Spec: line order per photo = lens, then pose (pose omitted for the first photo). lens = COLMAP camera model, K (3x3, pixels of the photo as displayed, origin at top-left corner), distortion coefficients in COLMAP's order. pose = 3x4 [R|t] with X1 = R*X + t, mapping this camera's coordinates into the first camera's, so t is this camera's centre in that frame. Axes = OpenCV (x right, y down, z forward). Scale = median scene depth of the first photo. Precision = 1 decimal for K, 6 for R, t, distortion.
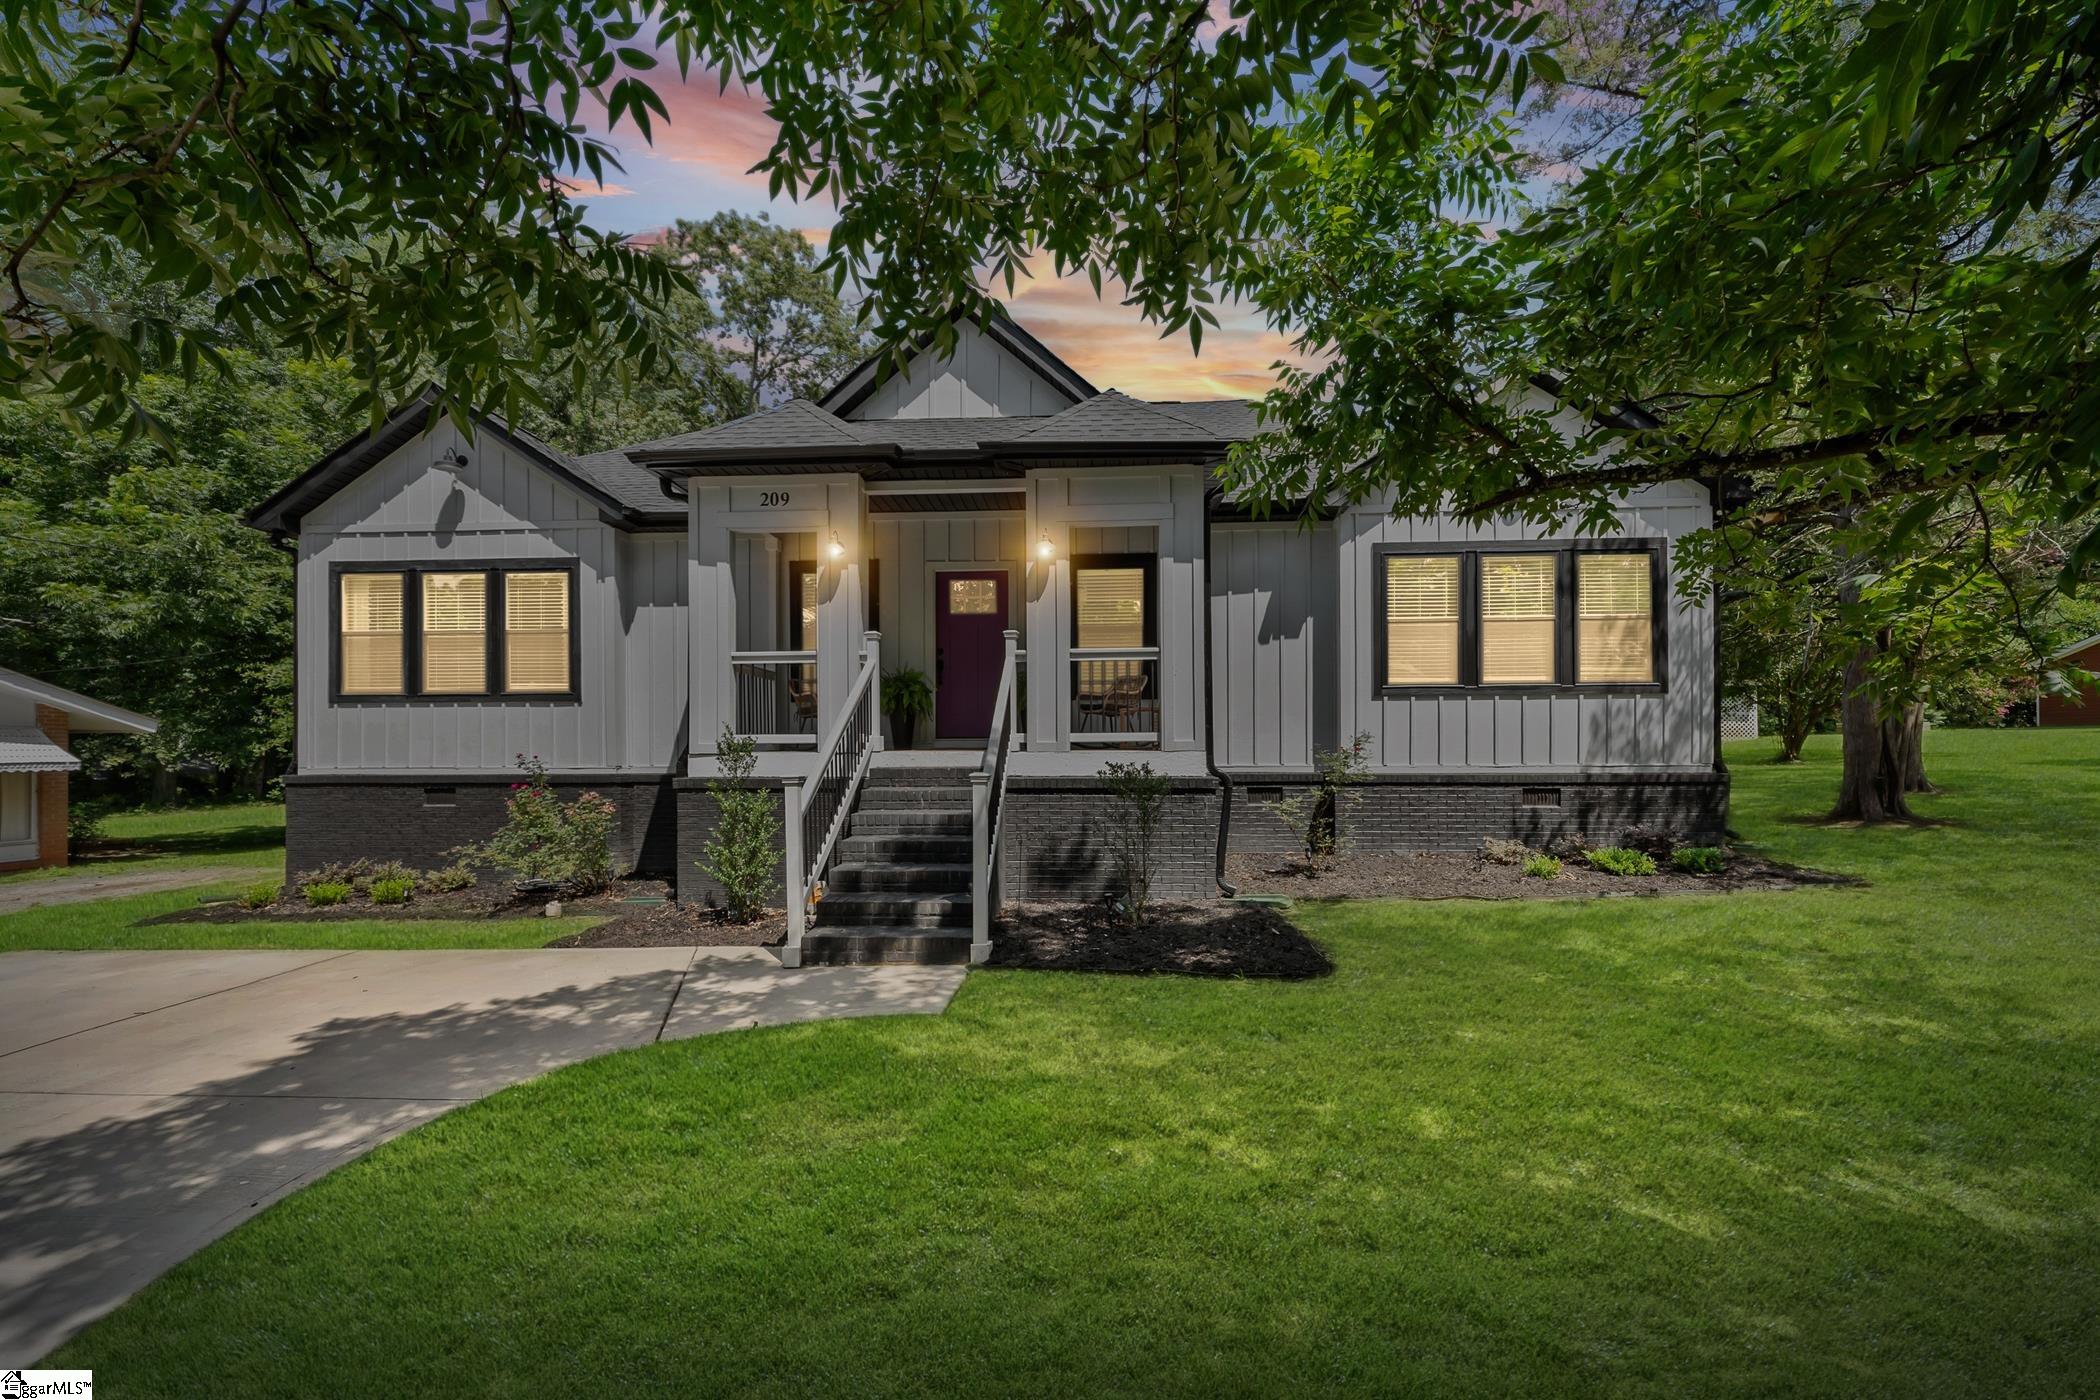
lens RADIAL K [[844.0, 0, 1046.3], [0, 844.0, 712.7], [0, 0, 1]] dist [-0.000260, 0.000017]
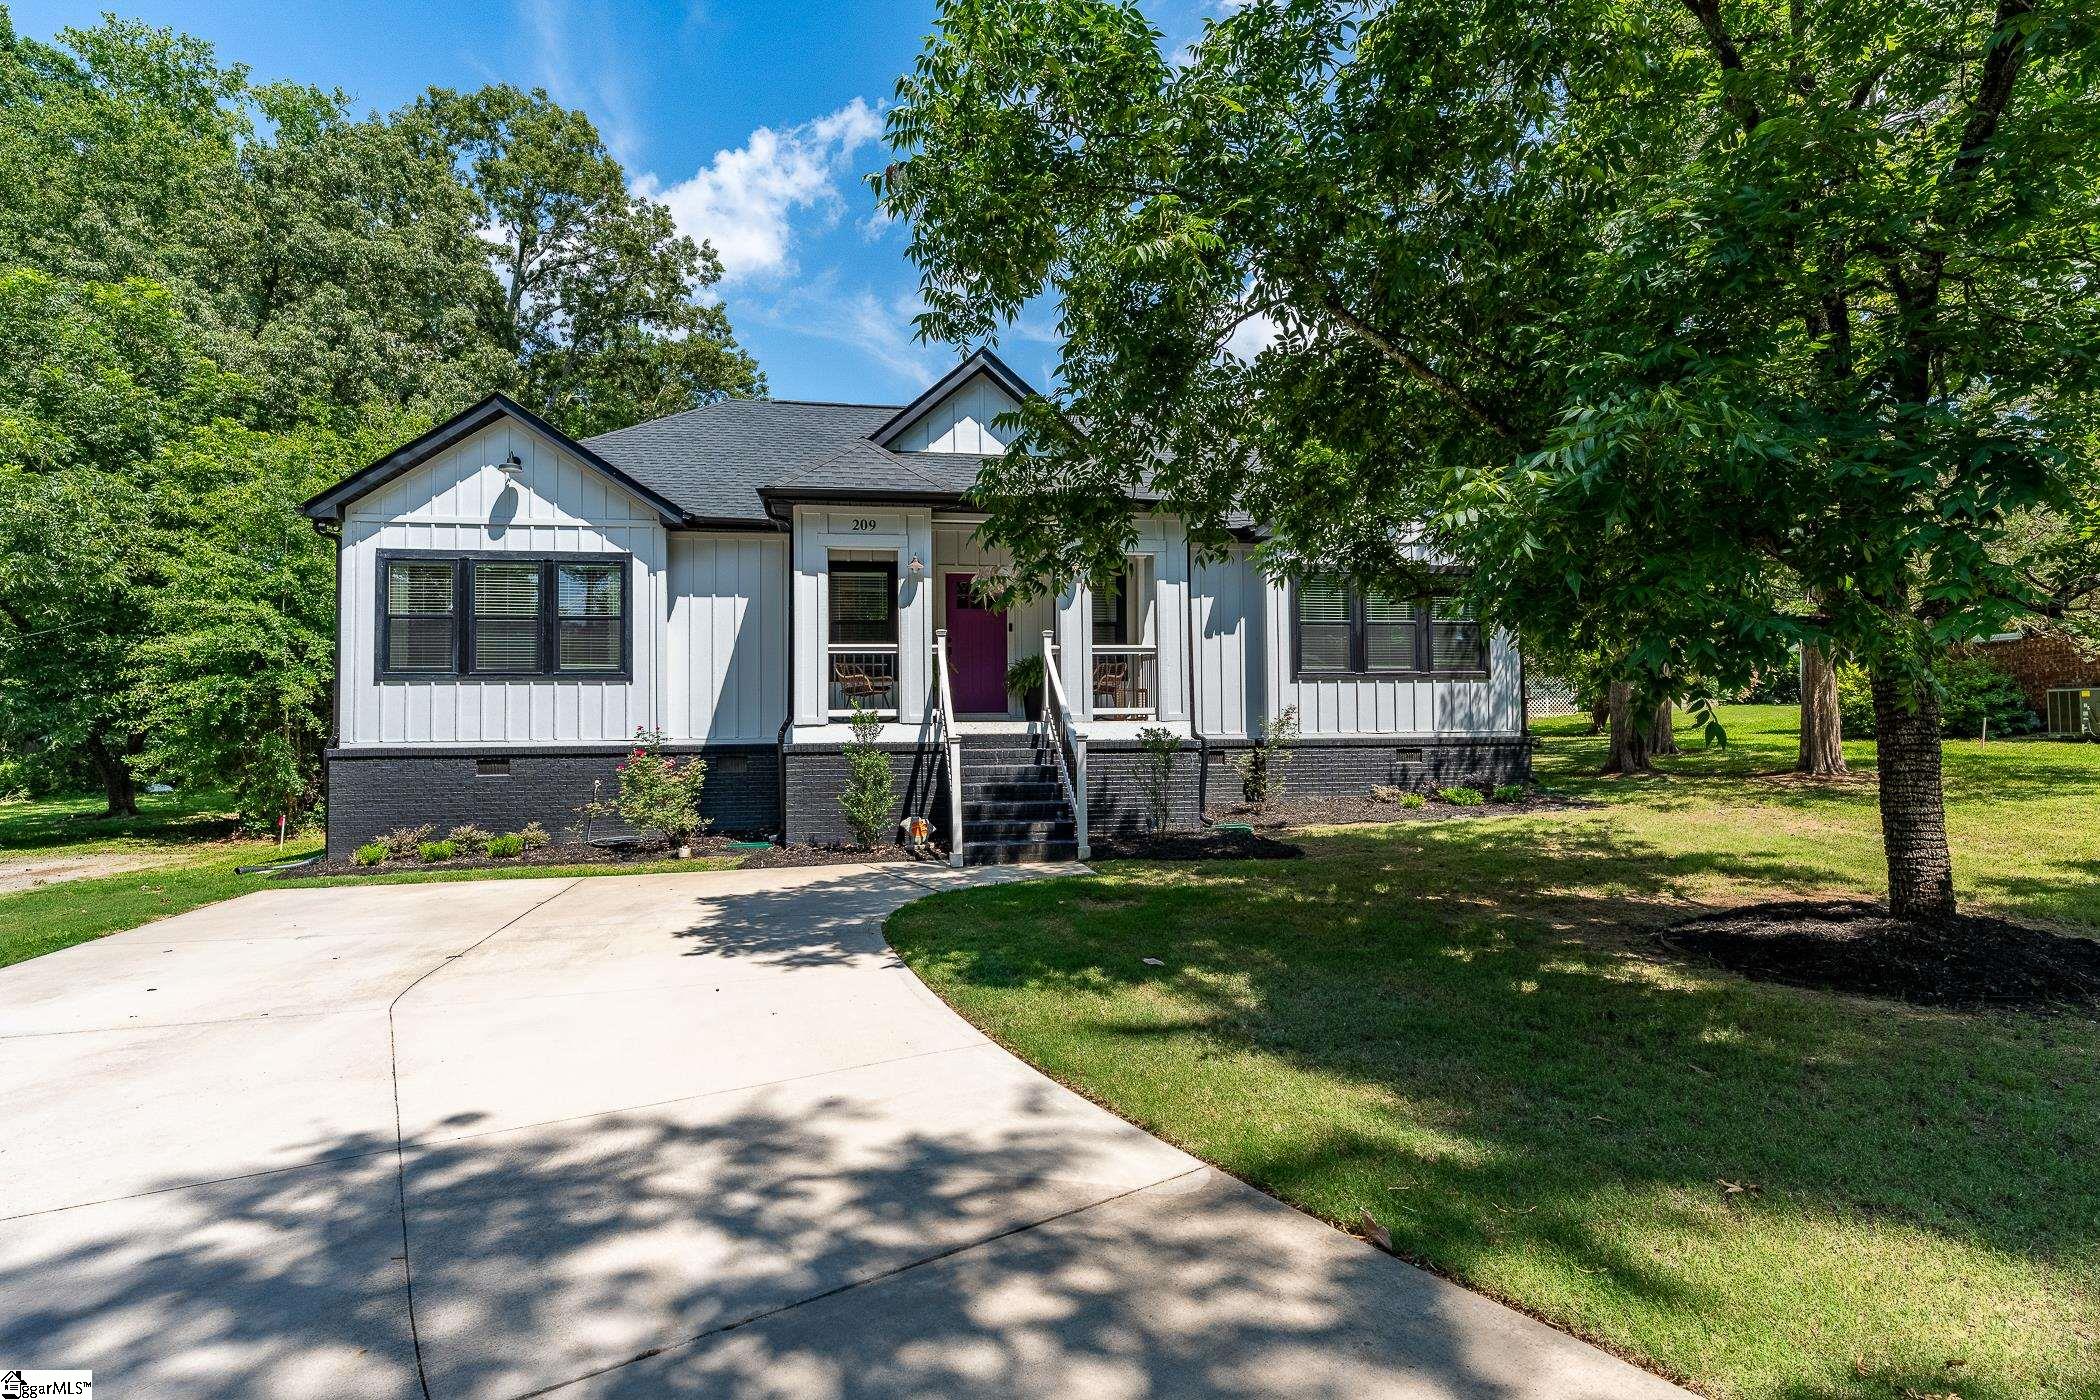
lens RADIAL K [[992.3, 0, 1045.3], [0, 992.3, 642.4], [0, 0, 1]] dist [0.004077, 0.000141]
pose [[0.979928, 0.012704, 0.198948, -0.305286], [-0.003930, 0.999005, -0.044433, -0.008455], [-0.199315, 0.042759, 0.979002, -0.453289]]
